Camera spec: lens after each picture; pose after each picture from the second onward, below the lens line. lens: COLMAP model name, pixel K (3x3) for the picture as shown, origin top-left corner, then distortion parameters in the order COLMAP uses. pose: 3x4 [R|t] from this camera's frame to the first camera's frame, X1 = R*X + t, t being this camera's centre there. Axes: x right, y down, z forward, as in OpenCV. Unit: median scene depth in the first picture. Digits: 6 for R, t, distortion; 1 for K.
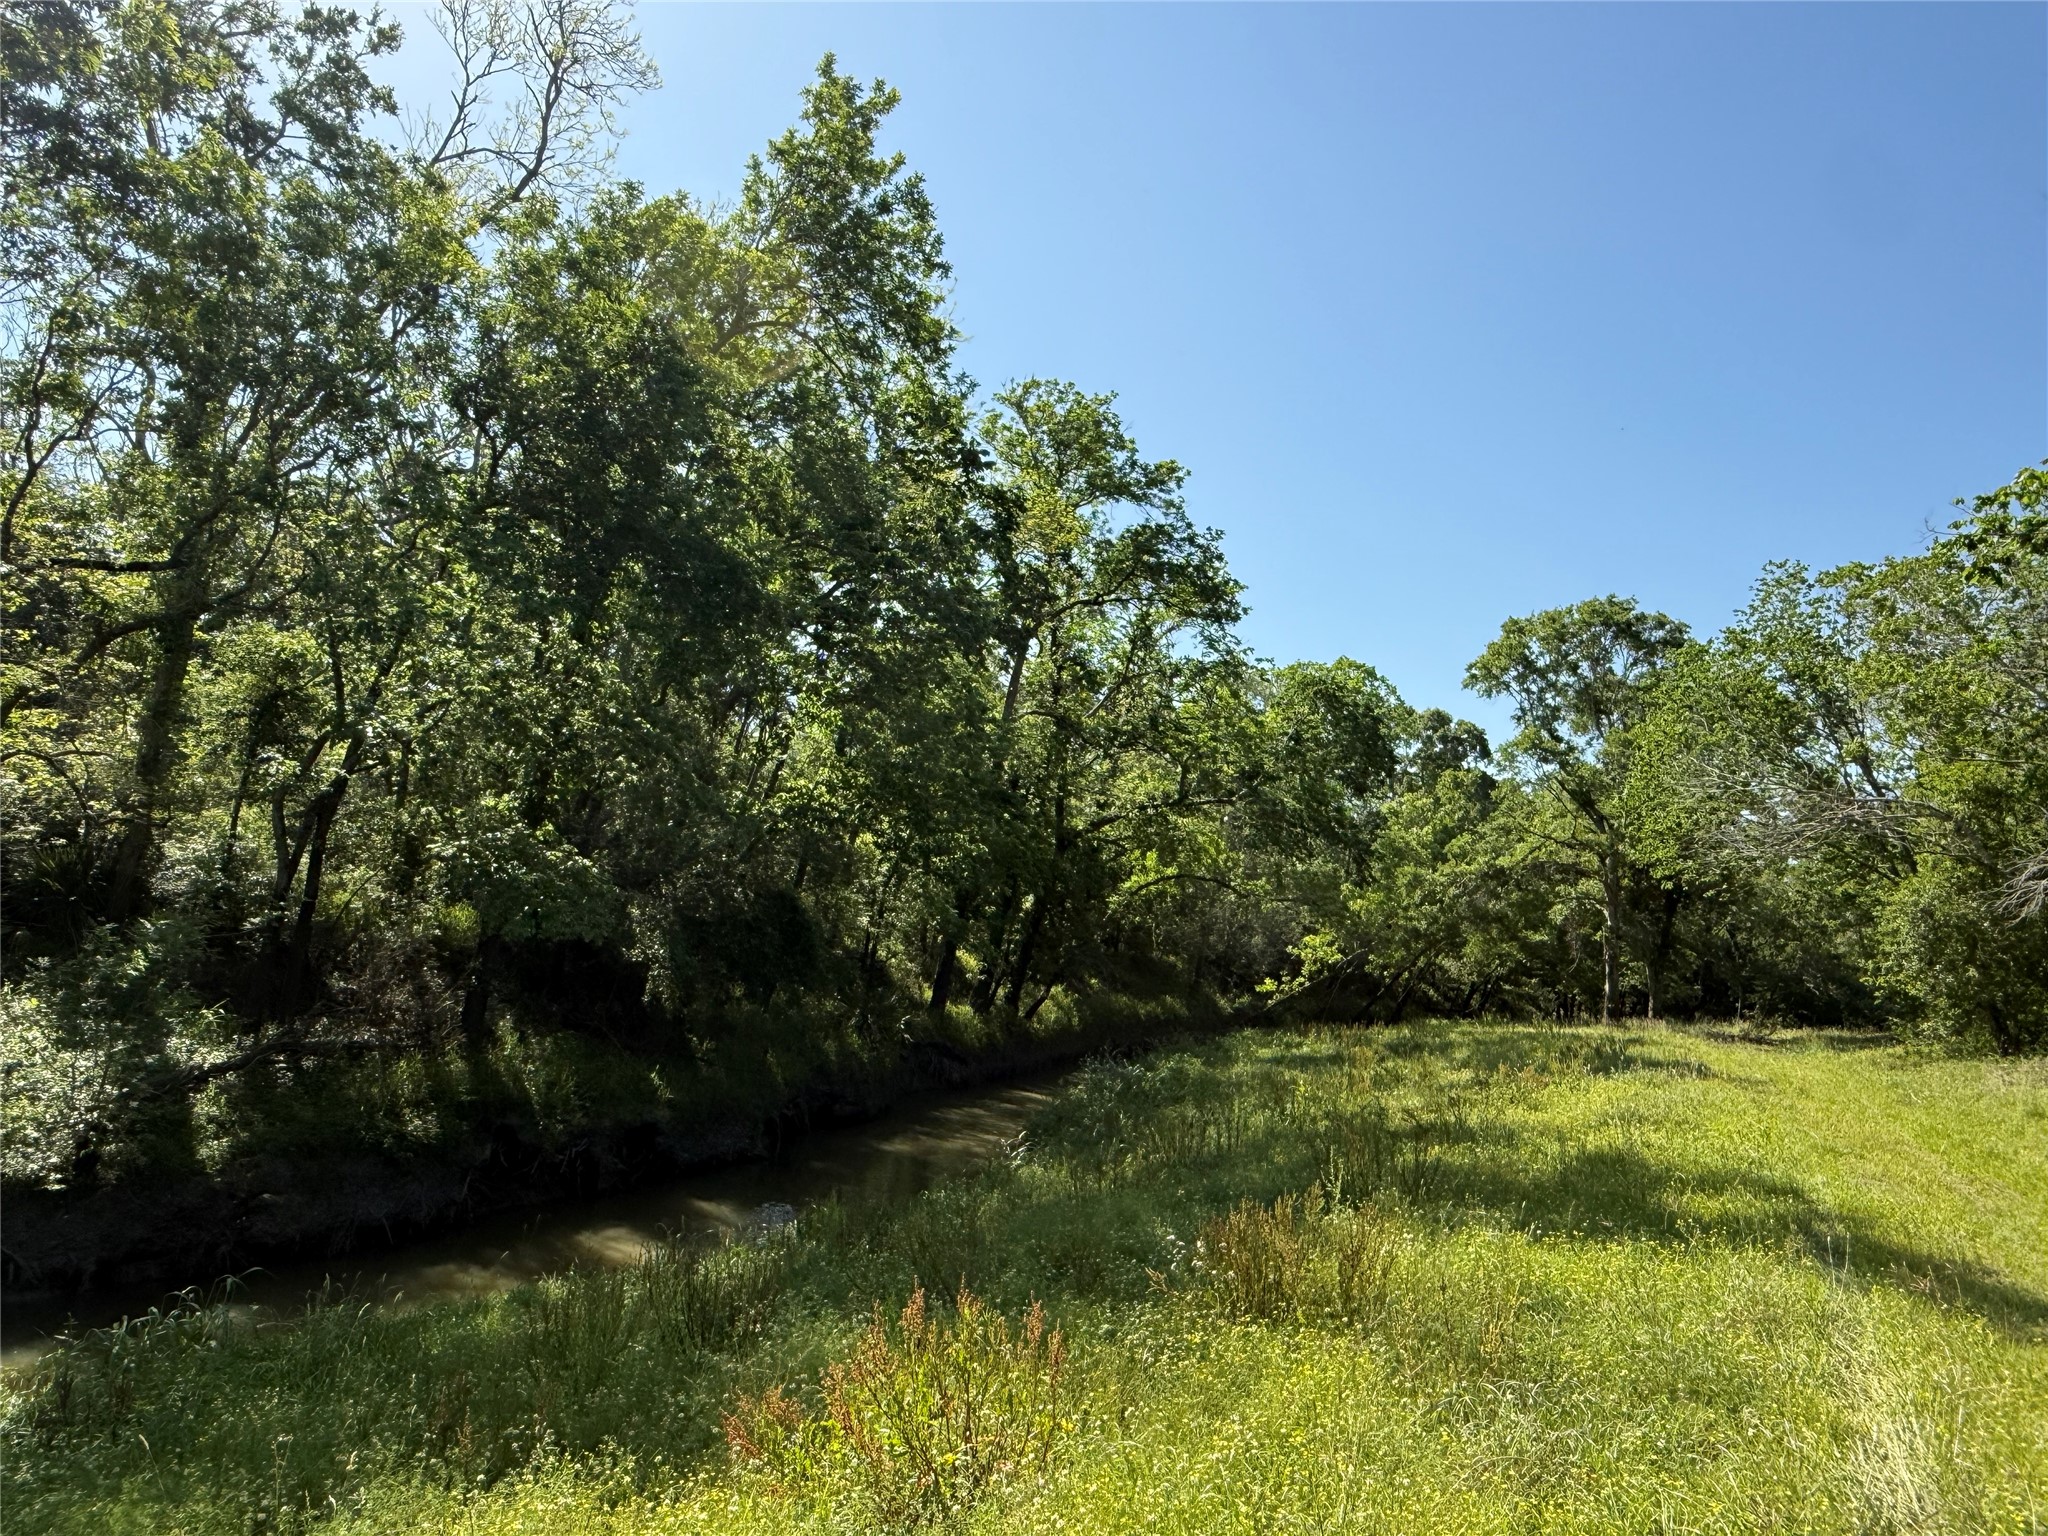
lens RADIAL K [[1266.0, 0, 1019.4], [0, 1266.0, 764.0], [0, 0, 1]] dist [0.003365, -0.031997]
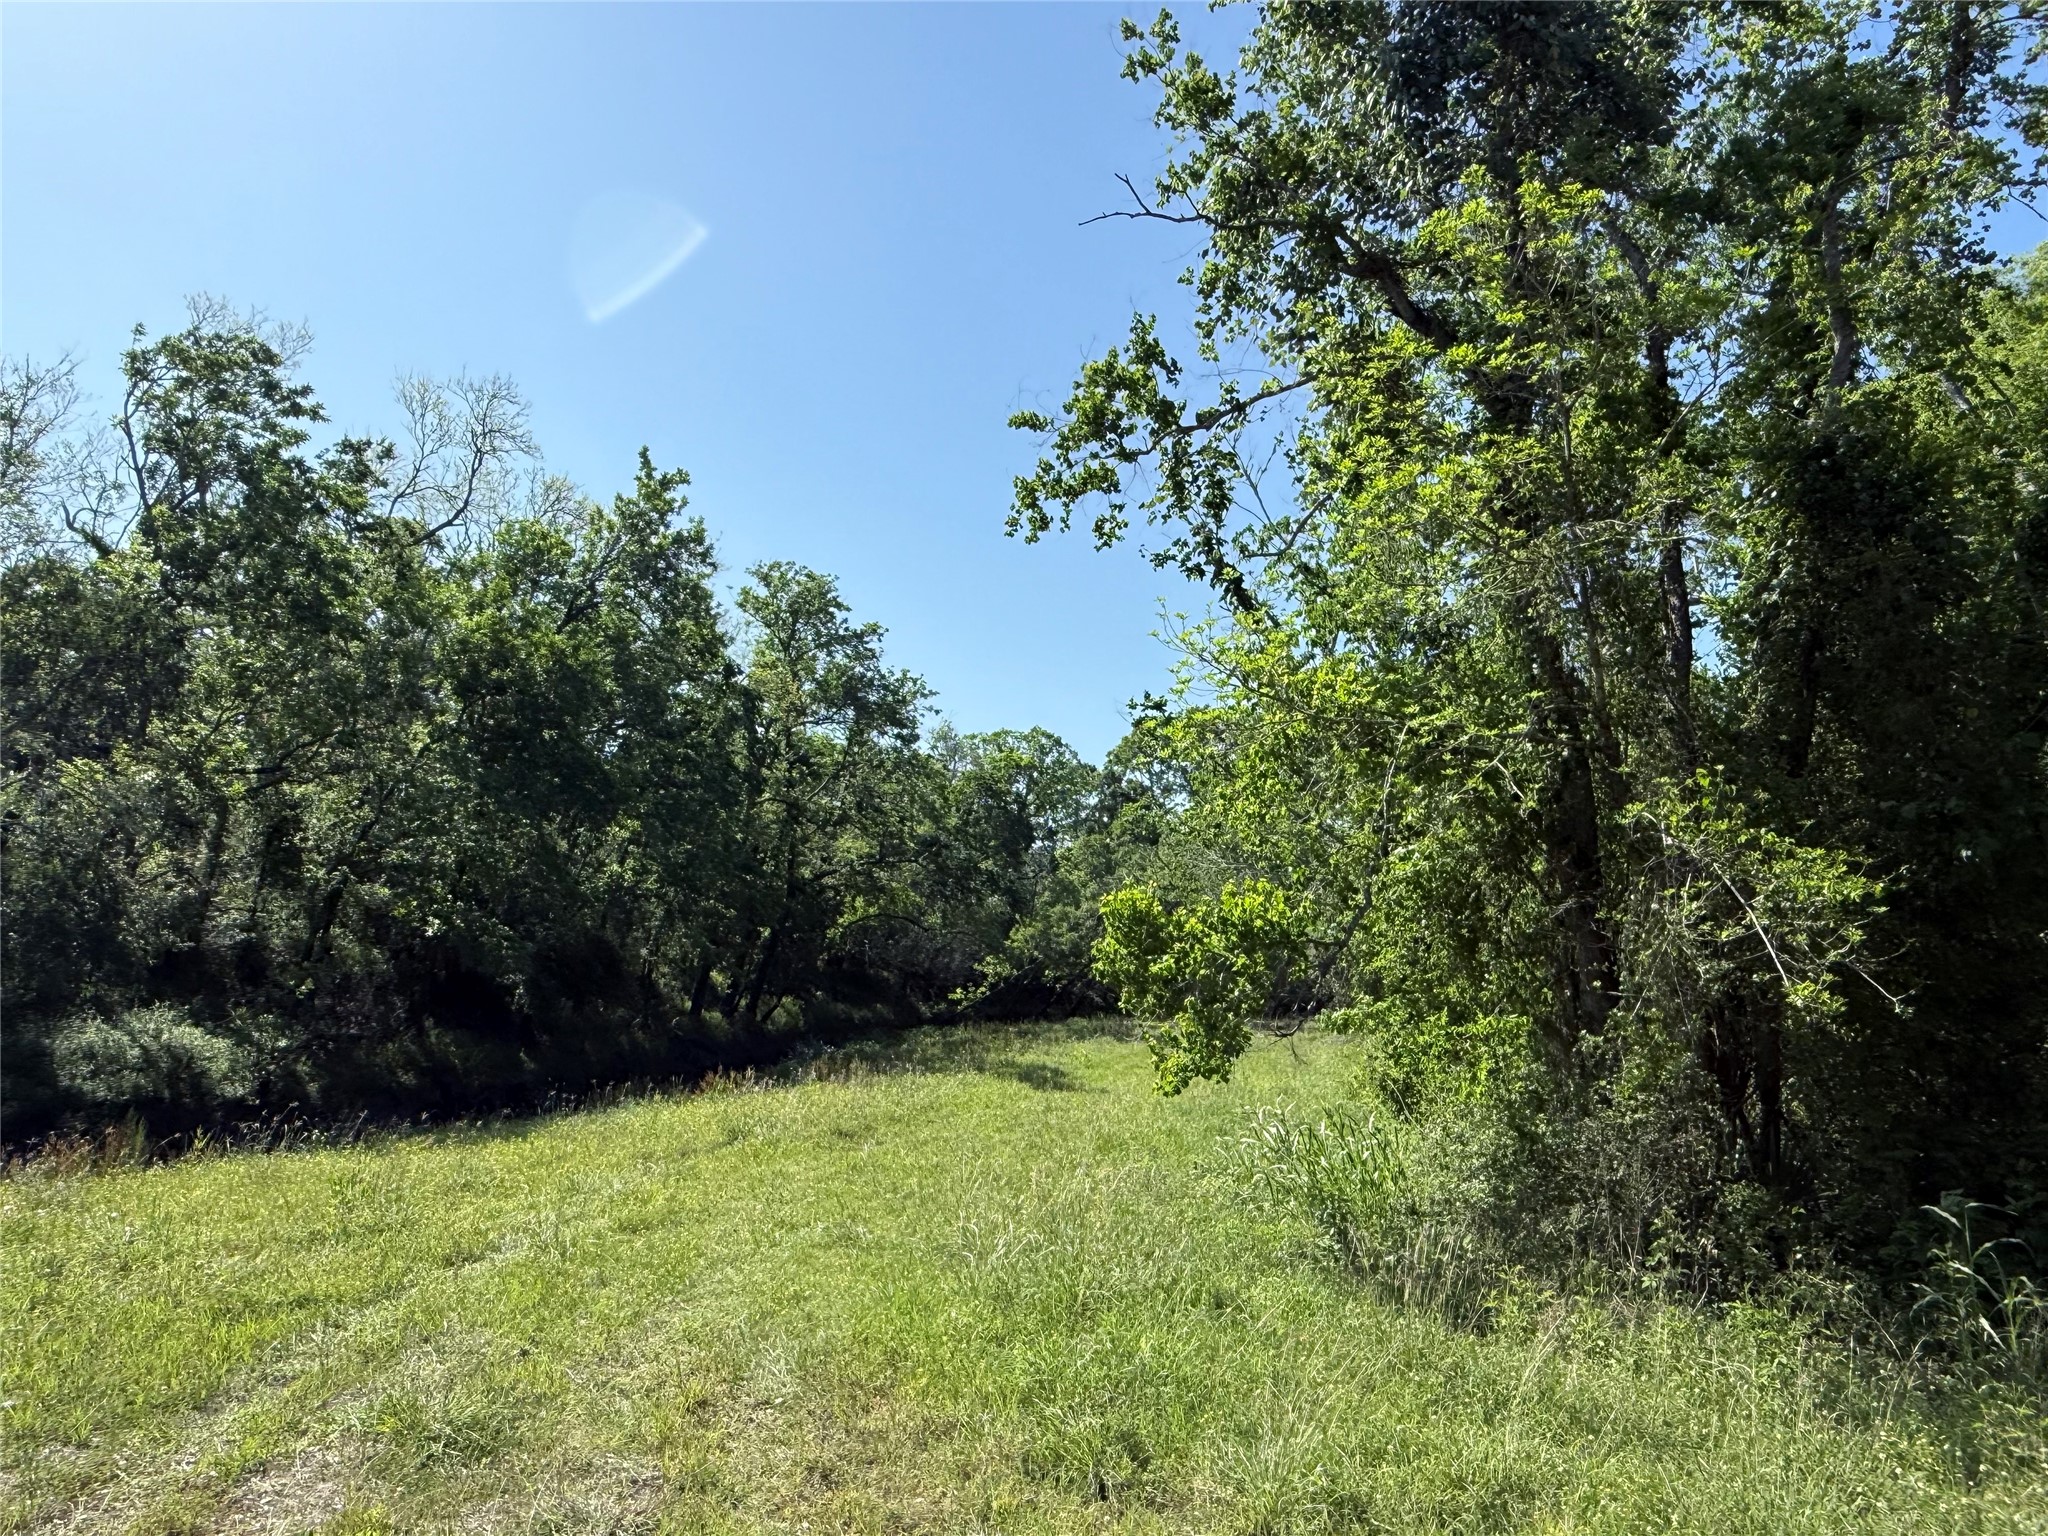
lens RADIAL K [[1266.0, 0, 1019.4], [0, 1266.0, 764.0], [0, 0, 1]] dist [0.003365, -0.031997]
pose [[0.981299, 0.019745, 0.191476, 0.011280], [-0.018092, 0.999782, -0.010375, -0.067375], [-0.191639, 0.006716, 0.981442, -0.396515]]
